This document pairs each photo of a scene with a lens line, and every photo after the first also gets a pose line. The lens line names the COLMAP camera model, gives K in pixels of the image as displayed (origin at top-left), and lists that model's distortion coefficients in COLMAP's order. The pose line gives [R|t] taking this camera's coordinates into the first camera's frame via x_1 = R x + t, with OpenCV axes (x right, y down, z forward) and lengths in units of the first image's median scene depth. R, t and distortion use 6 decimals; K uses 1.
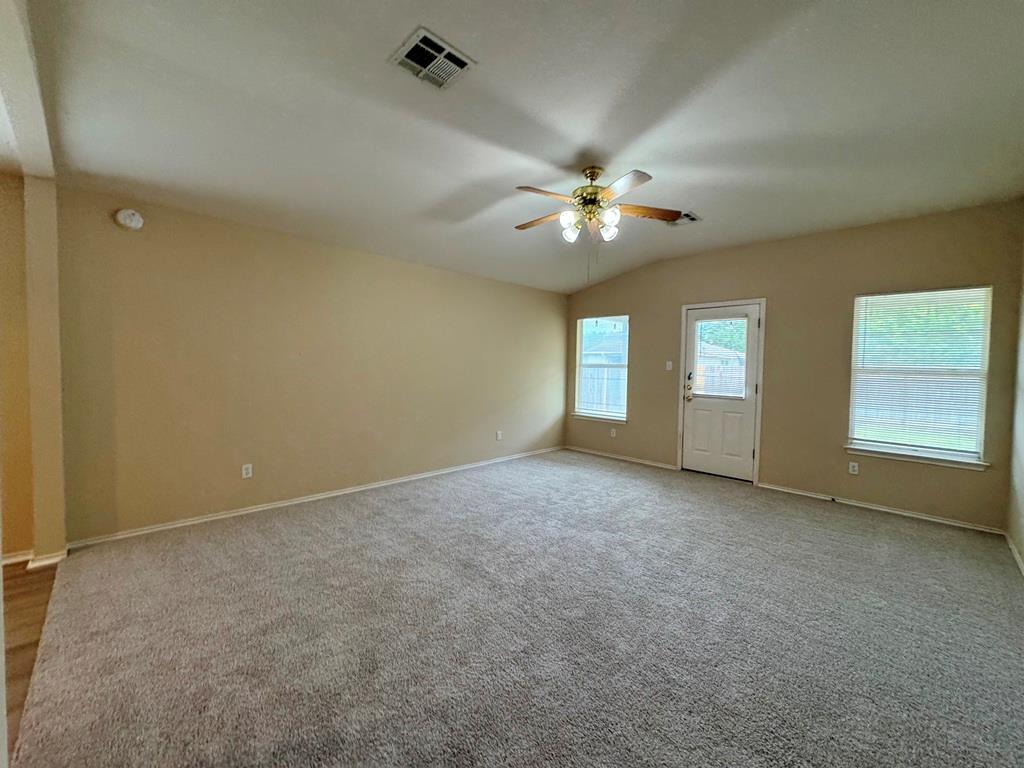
lens RADIAL K [[409.9, 0, 511.7], [0, 409.9, 380.7], [0, 0, 1]] dist [-0.004437, 0.000872]
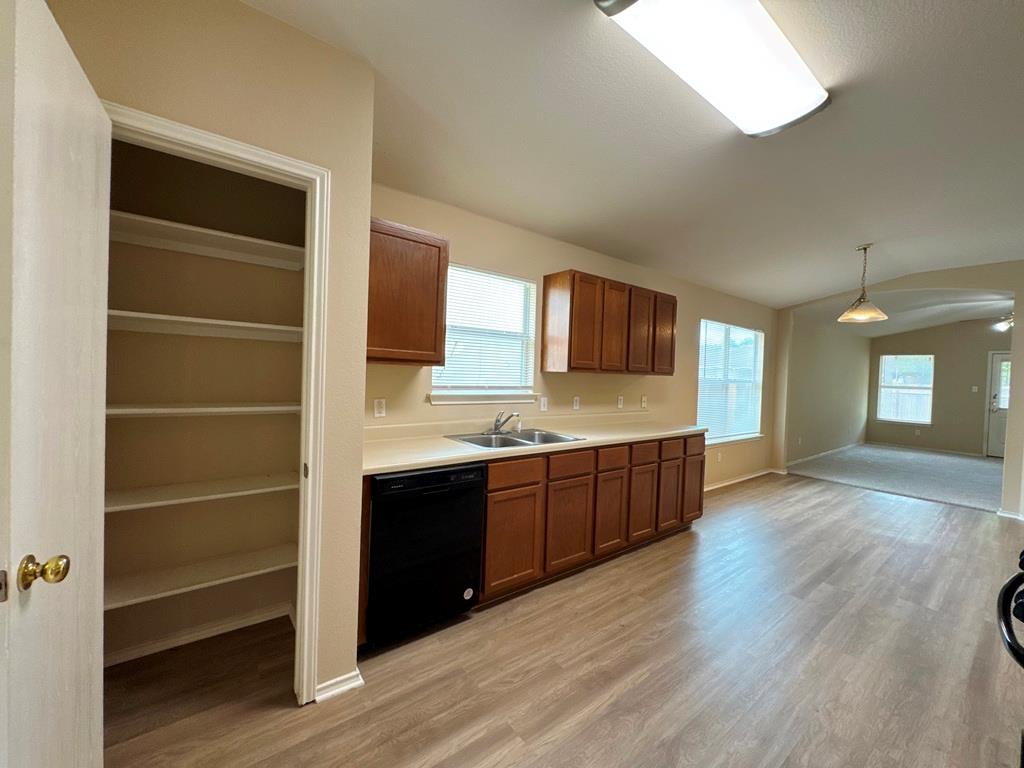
lens RADIAL K [[409.9, 0, 511.3], [0, 409.9, 382.5], [0, 0, 1]] dist [-0.004437, 0.000872]
pose [[0.992800, 0.017826, -0.118448, -1.357501], [-0.019667, 0.999703, -0.014400, -0.005912], [0.118156, 0.016626, 0.992856, -0.858125]]
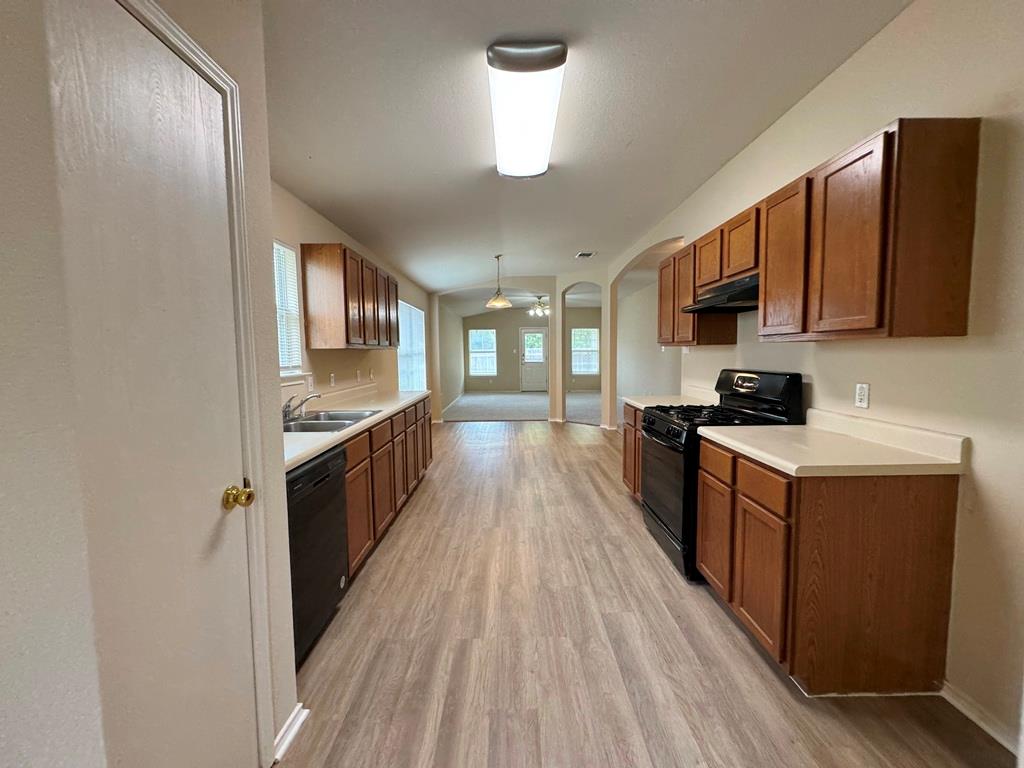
lens RADIAL K [[409.9, 0, 510.1], [0, 409.9, 381.3], [0, 0, 1]] dist [-0.004437, 0.000872]
pose [[0.700613, -0.079314, 0.709120, -1.630942], [0.050827, 0.996826, 0.061277, -0.008294], [-0.711729, -0.006889, 0.702421, -0.840220]]
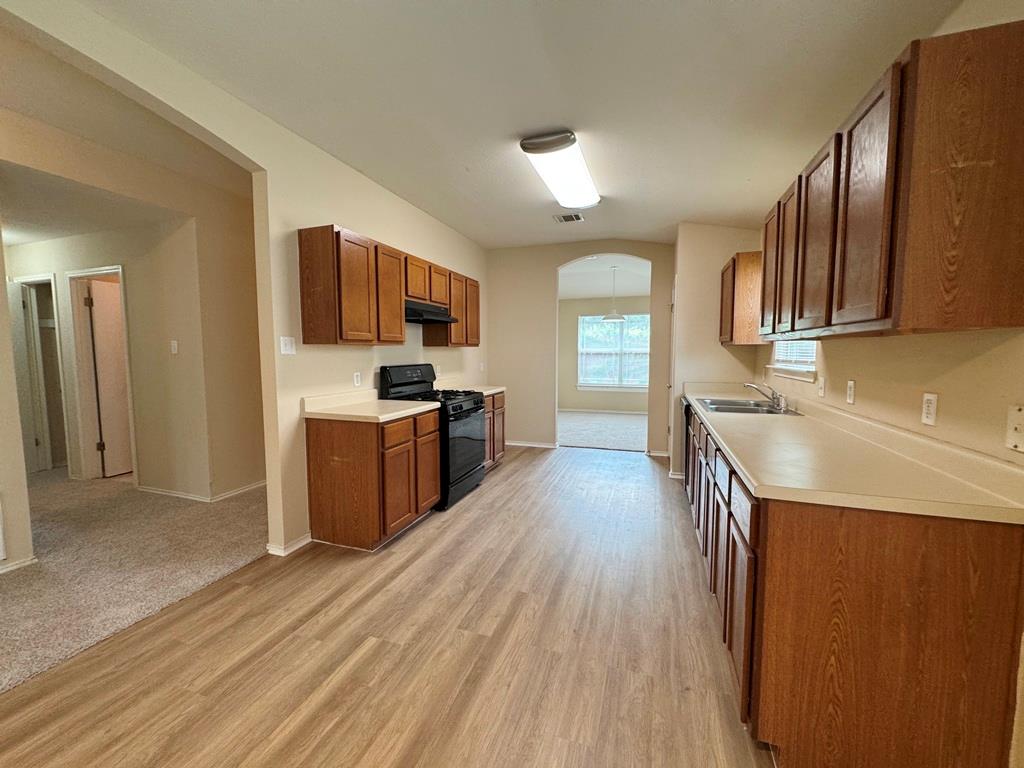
lens RADIAL K [[409.9, 0, 512.3], [0, 409.9, 382.1], [0, 0, 1]] dist [-0.004437, 0.000872]
pose [[-0.894548, 0.014125, -0.446749, -0.809943], [-0.032493, 0.994801, 0.096516, -0.022210], [0.445790, 0.100855, -0.889438, 0.143545]]
